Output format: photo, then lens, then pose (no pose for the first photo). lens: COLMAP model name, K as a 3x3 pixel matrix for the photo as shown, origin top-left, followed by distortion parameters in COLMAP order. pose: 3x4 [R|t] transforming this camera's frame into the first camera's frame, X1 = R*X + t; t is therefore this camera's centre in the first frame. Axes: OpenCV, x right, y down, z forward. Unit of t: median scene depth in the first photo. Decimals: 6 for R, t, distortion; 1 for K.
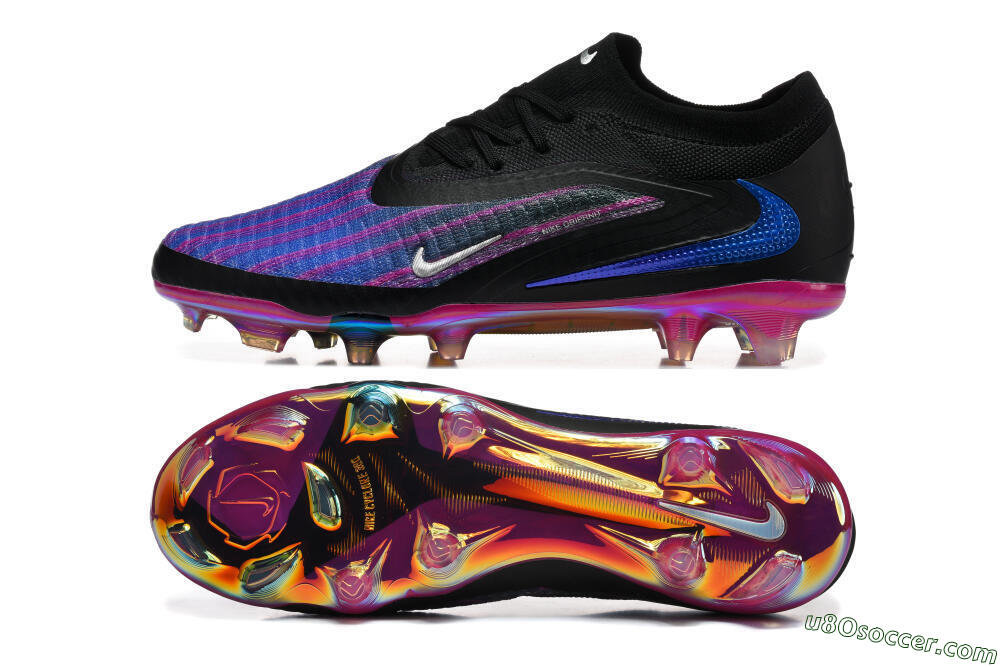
lens RADIAL K [[2523.2, 0, 498.3], [0, 2523.2, 334.2], [0, 0, 1]] dist [0.017794, 0.000000]
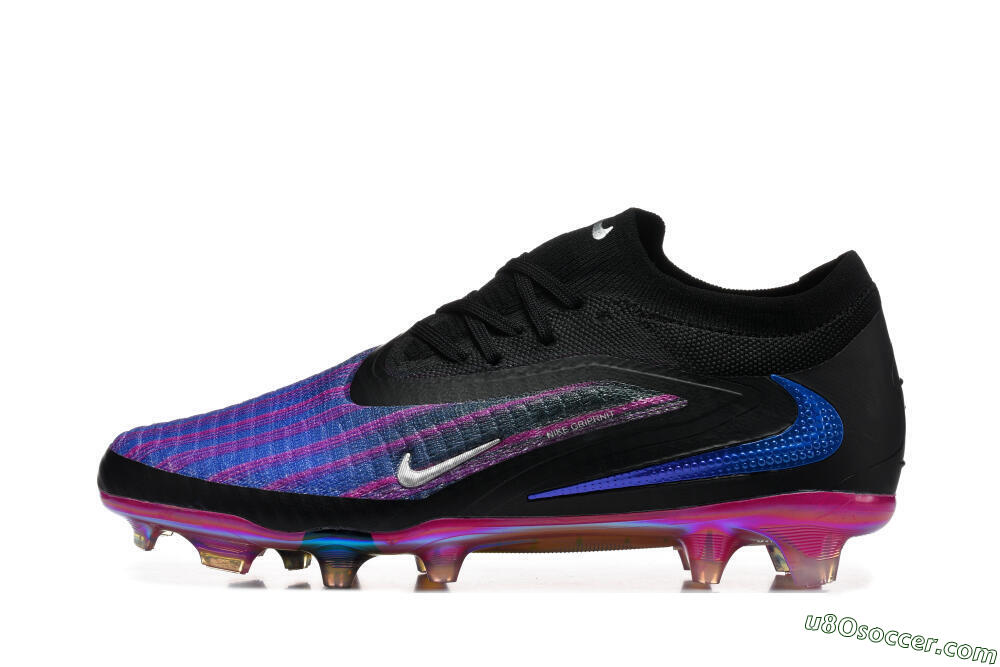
lens RADIAL K [[2523.2, 0, 504.9], [0, 2523.2, 435.8], [0, 0, 1]] dist [0.017794, 0.000000]
pose [[0.999990, 0.000134, 0.004517, -0.000941], [0.000065, 0.999029, -0.044060, -0.002107], [-0.004518, 0.044060, 0.999019, 0.131251]]
